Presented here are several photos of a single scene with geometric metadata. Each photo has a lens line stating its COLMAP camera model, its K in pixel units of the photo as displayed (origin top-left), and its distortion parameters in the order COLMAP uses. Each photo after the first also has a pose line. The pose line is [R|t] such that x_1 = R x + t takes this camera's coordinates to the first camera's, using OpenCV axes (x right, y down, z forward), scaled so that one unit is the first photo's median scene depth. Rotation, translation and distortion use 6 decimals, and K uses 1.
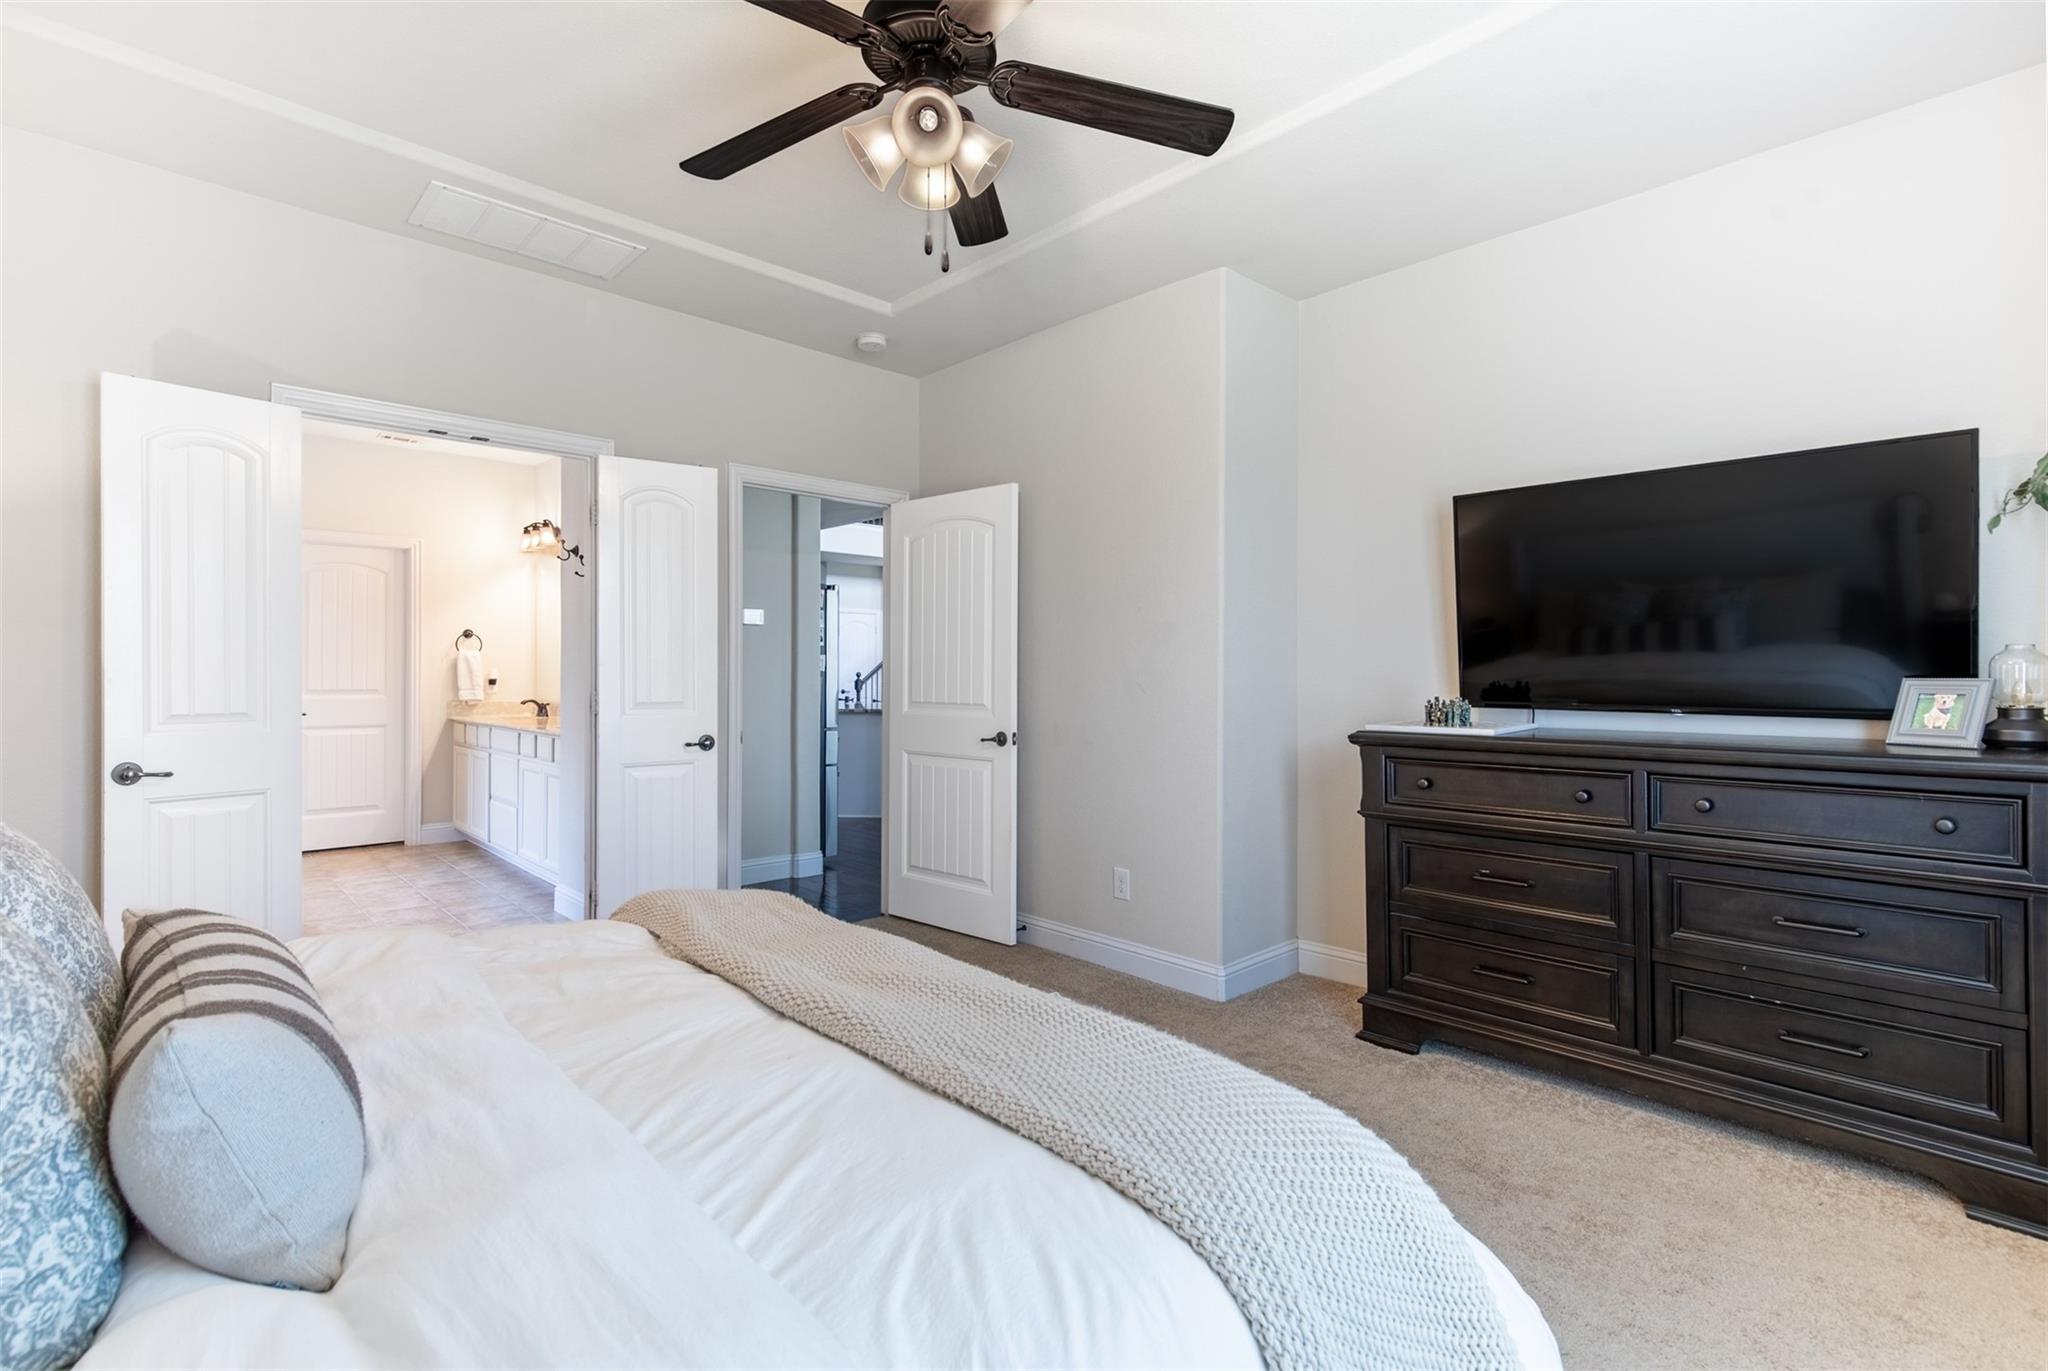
lens RADIAL K [[938.9, 0, 1018.4], [0, 938.9, 668.9], [0, 0, 1]] dist [0.000017, 0.000060]
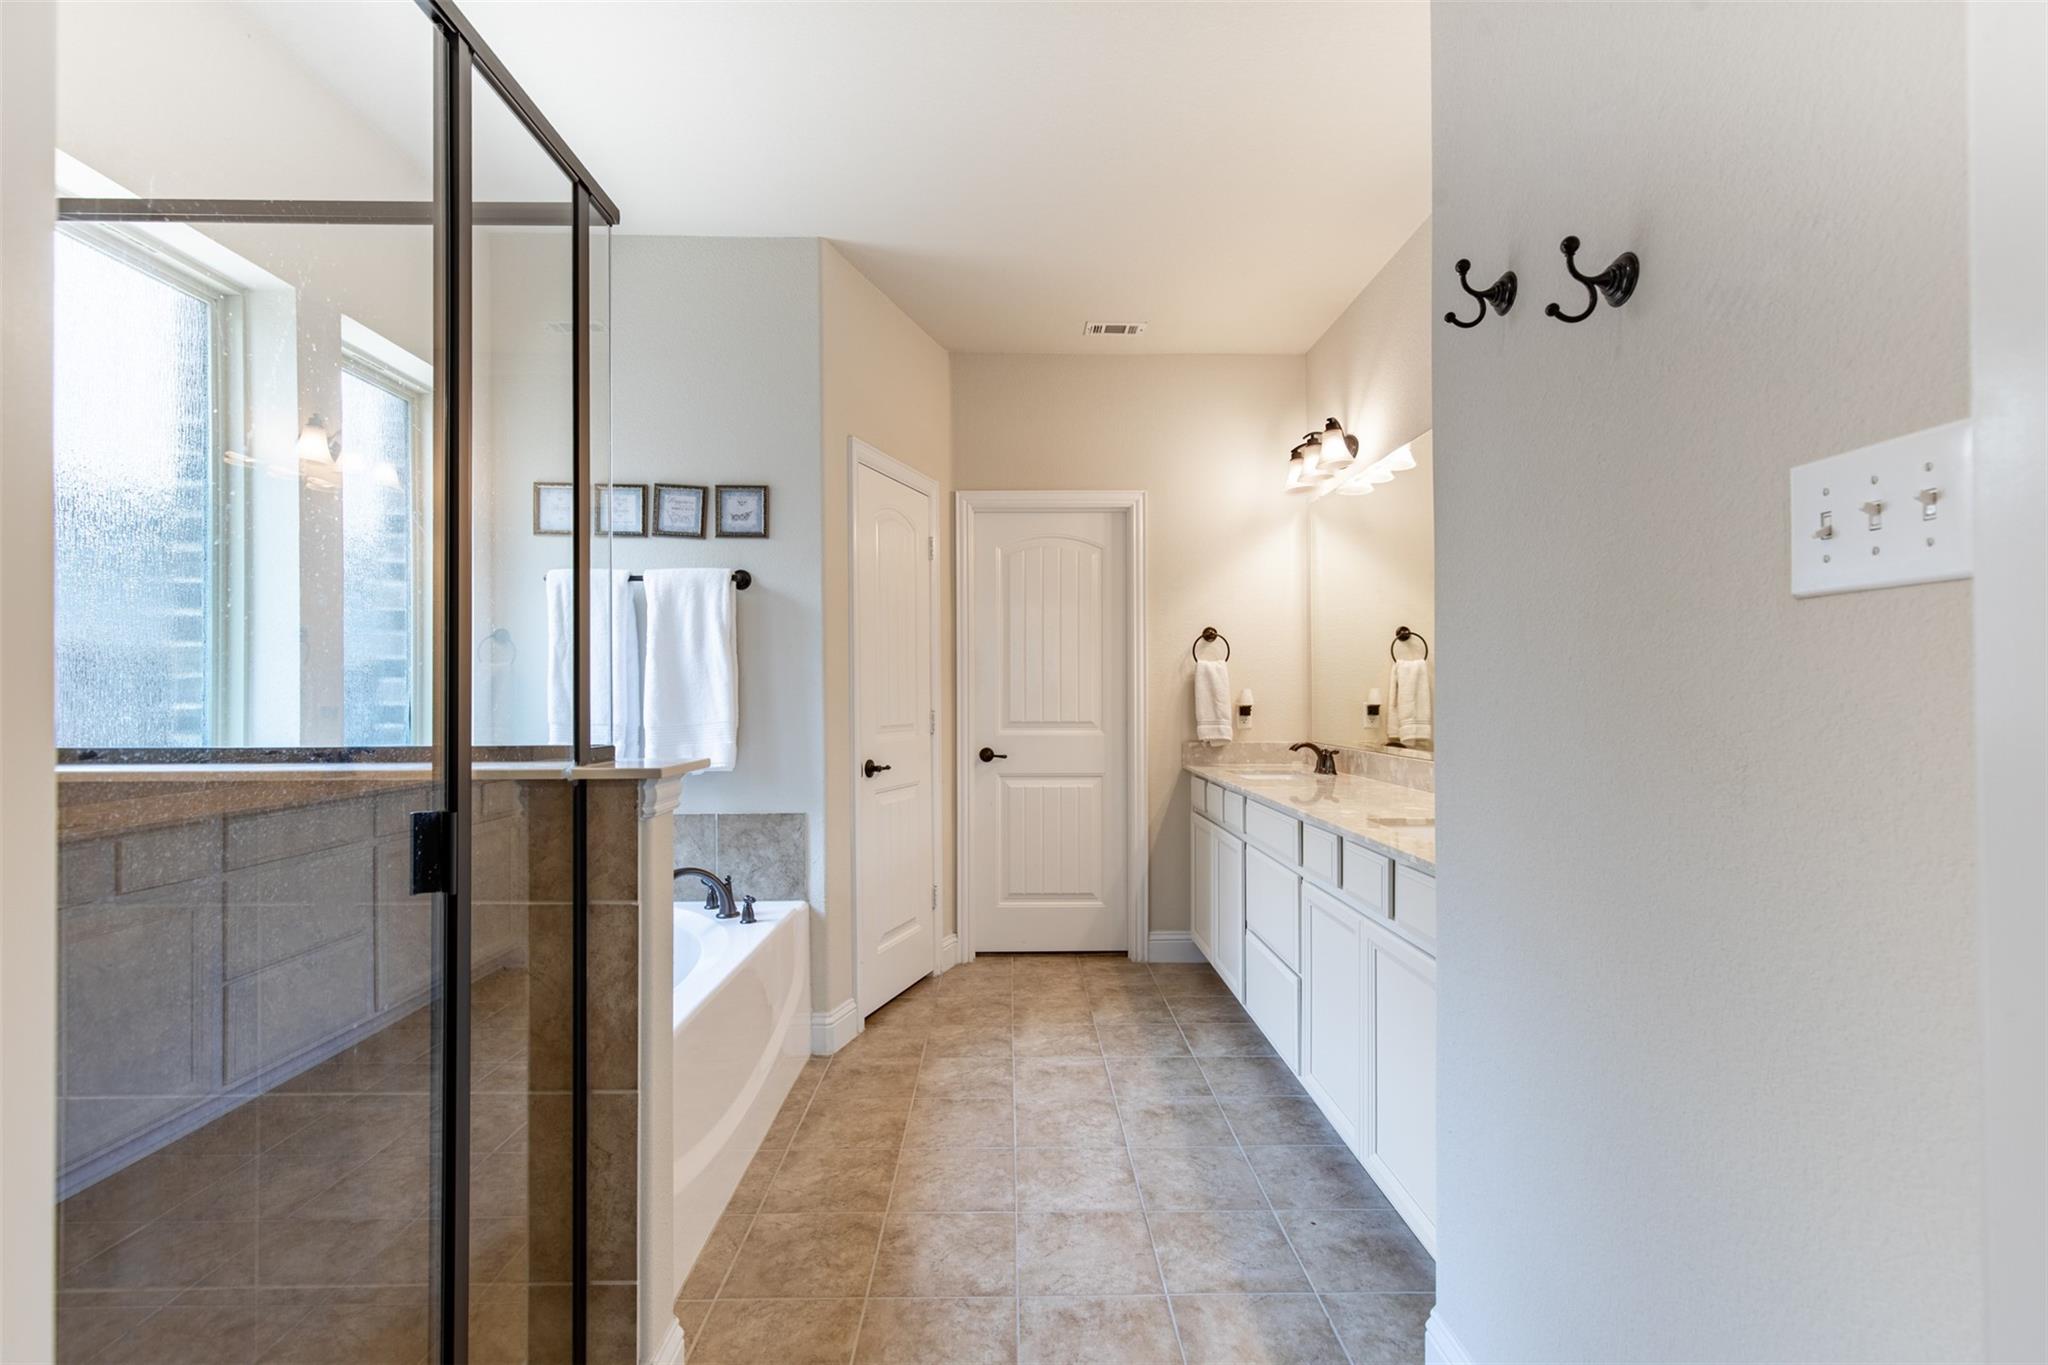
lens RADIAL K [[907.8, 0, 1024.0], [0, 907.8, 682.5], [0, 0, 1]] dist [0.001164, 0.000087]
pose [[0.736999, -0.011872, -0.675790, -0.272250], [0.005611, 0.999919, -0.011446, 0.001168], [0.675871, 0.004644, 0.737005, 0.476435]]
